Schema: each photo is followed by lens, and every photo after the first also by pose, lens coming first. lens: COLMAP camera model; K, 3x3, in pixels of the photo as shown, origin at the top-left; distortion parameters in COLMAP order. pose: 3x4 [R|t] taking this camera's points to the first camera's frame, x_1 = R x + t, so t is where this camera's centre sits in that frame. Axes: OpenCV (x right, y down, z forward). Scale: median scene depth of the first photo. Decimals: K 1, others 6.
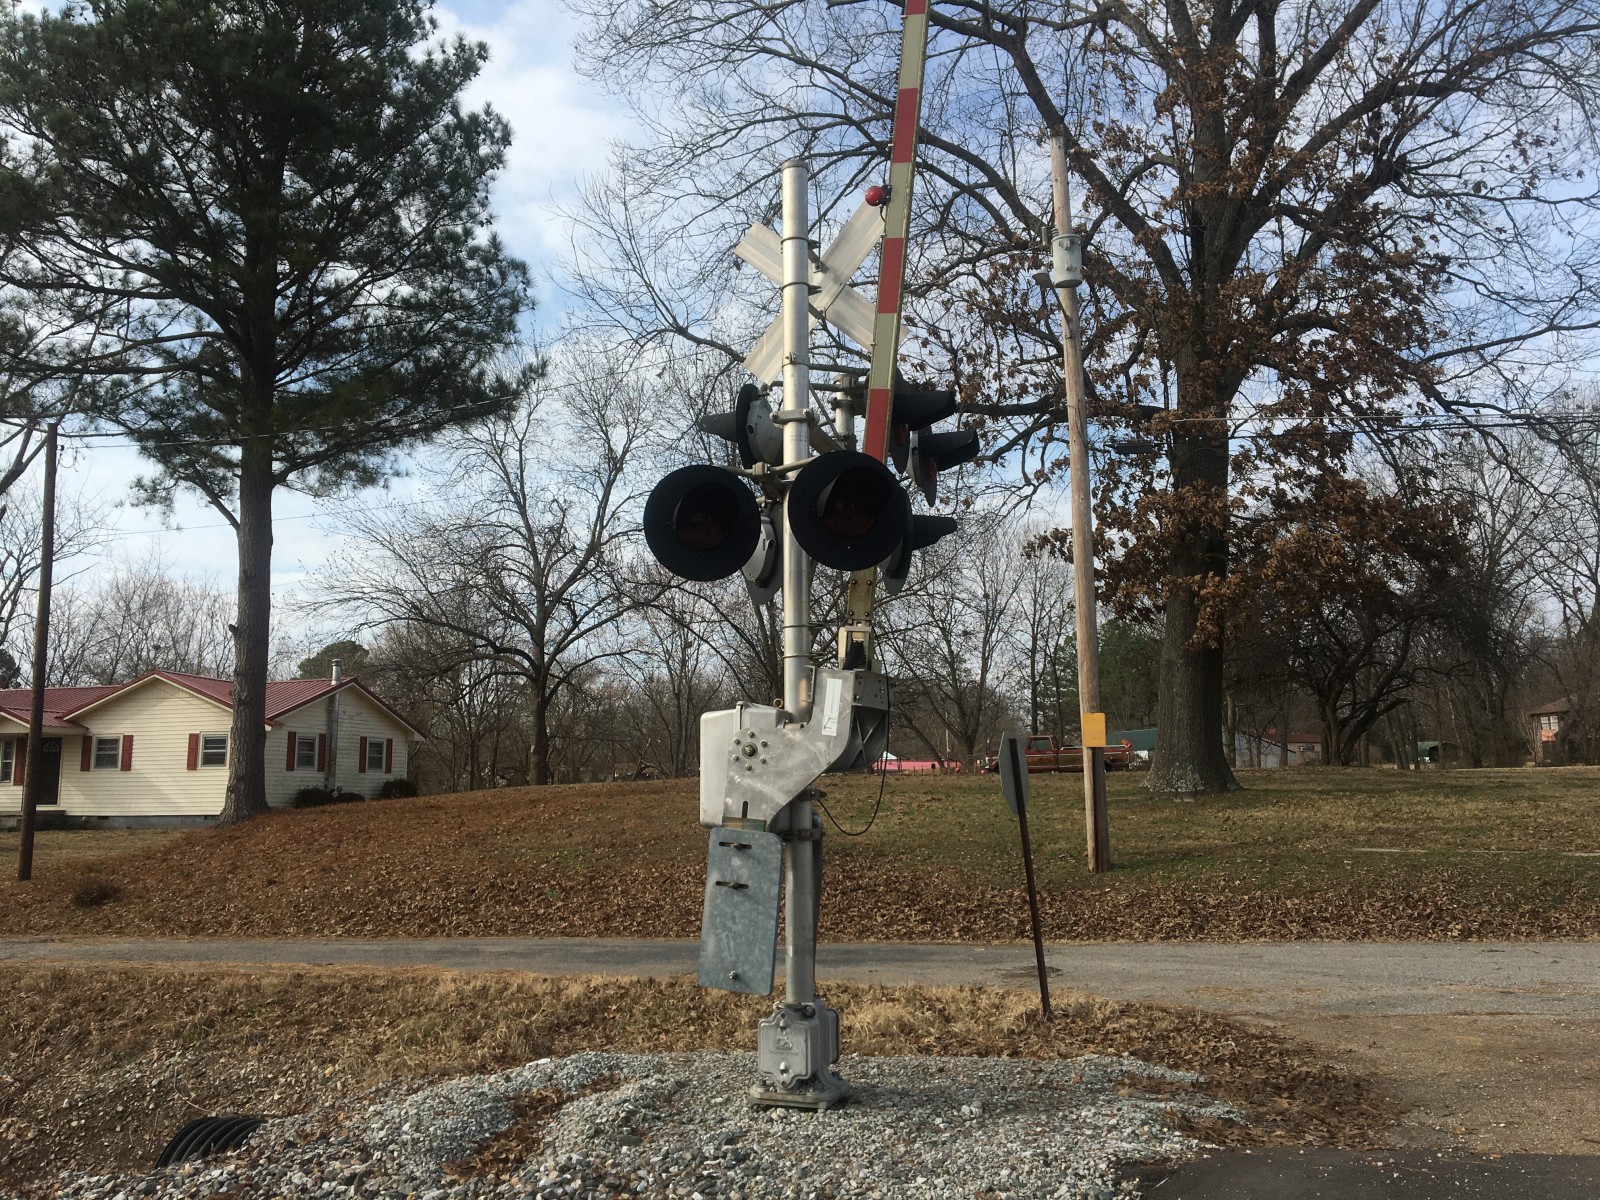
lens RADIAL K [[1357.9, 0, 780.8], [0, 1357.9, 604.2], [0, 0, 1]] dist [0.042777, -0.061842]
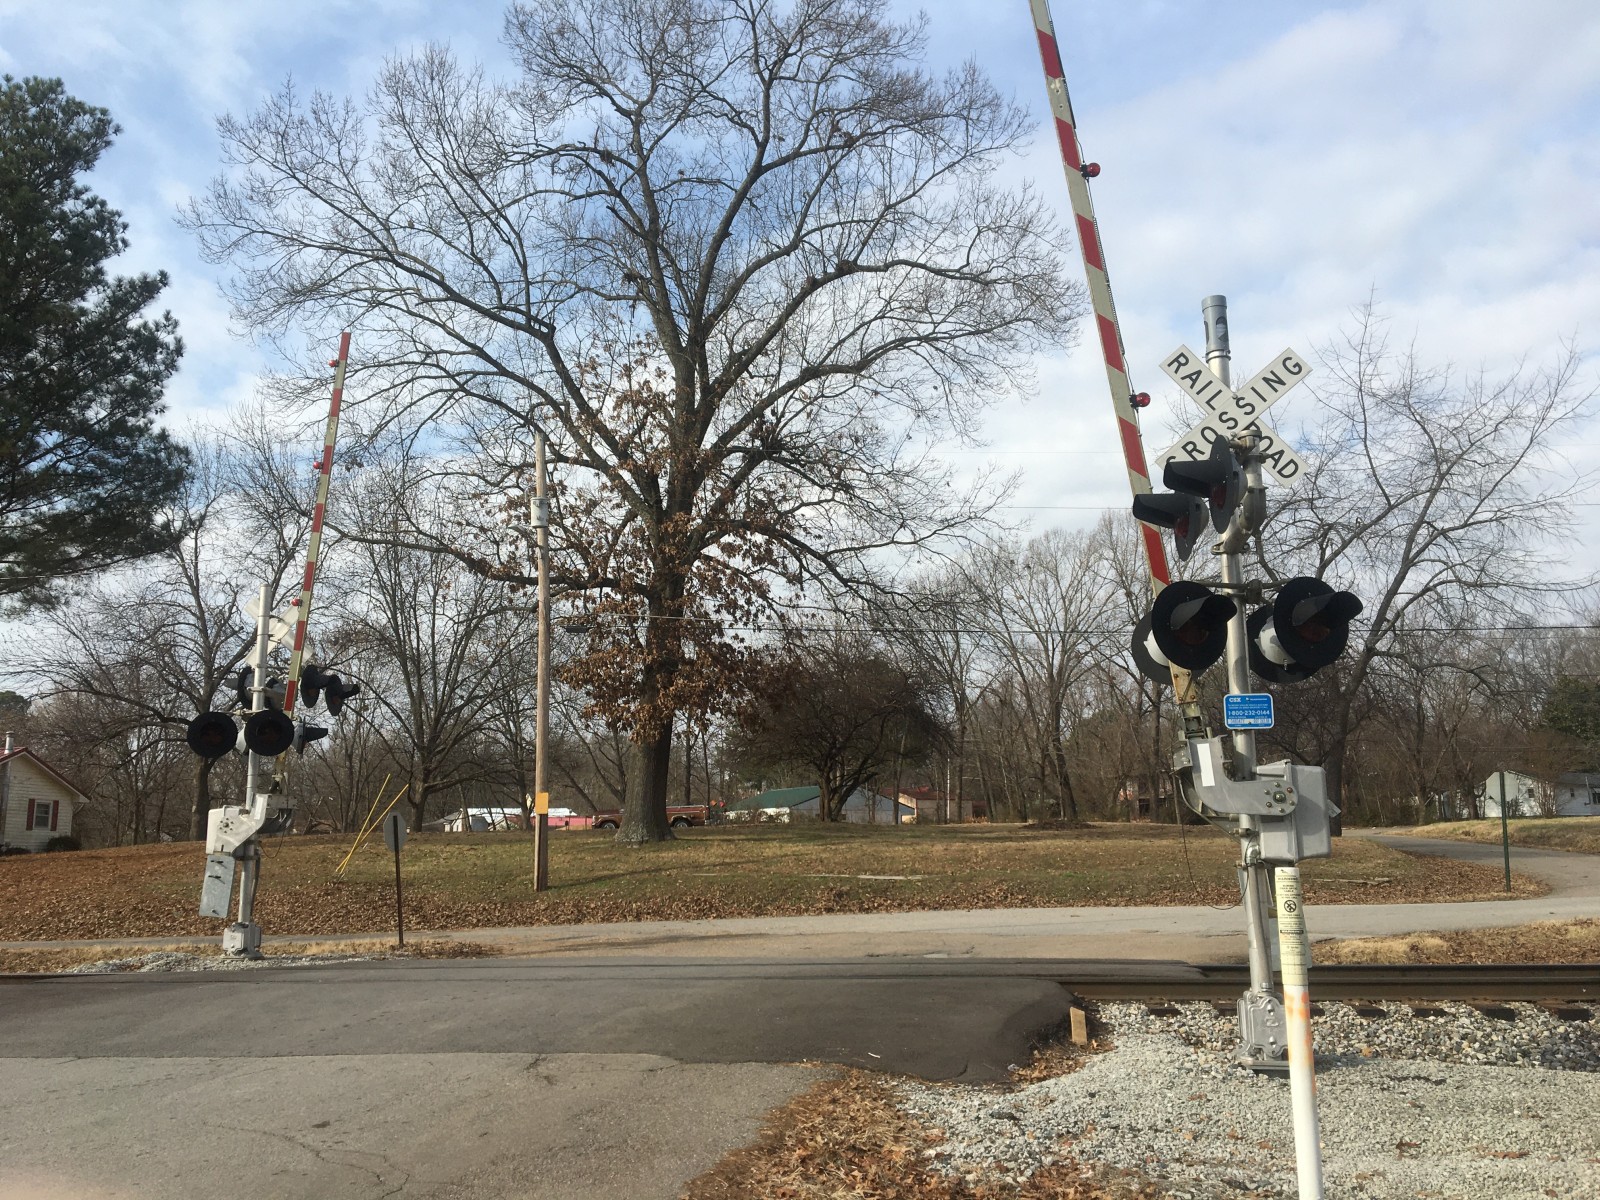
lens RADIAL K [[1346.5, 0, 771.2], [0, 1346.5, 598.3], [0, 0, 1]] dist [0.082318, -0.120638]
pose [[0.979054, 0.033921, 0.200754, 0.098563], [-0.025021, 0.998595, -0.046705, -0.049060], [-0.202056, 0.040704, 0.978528, -0.380001]]
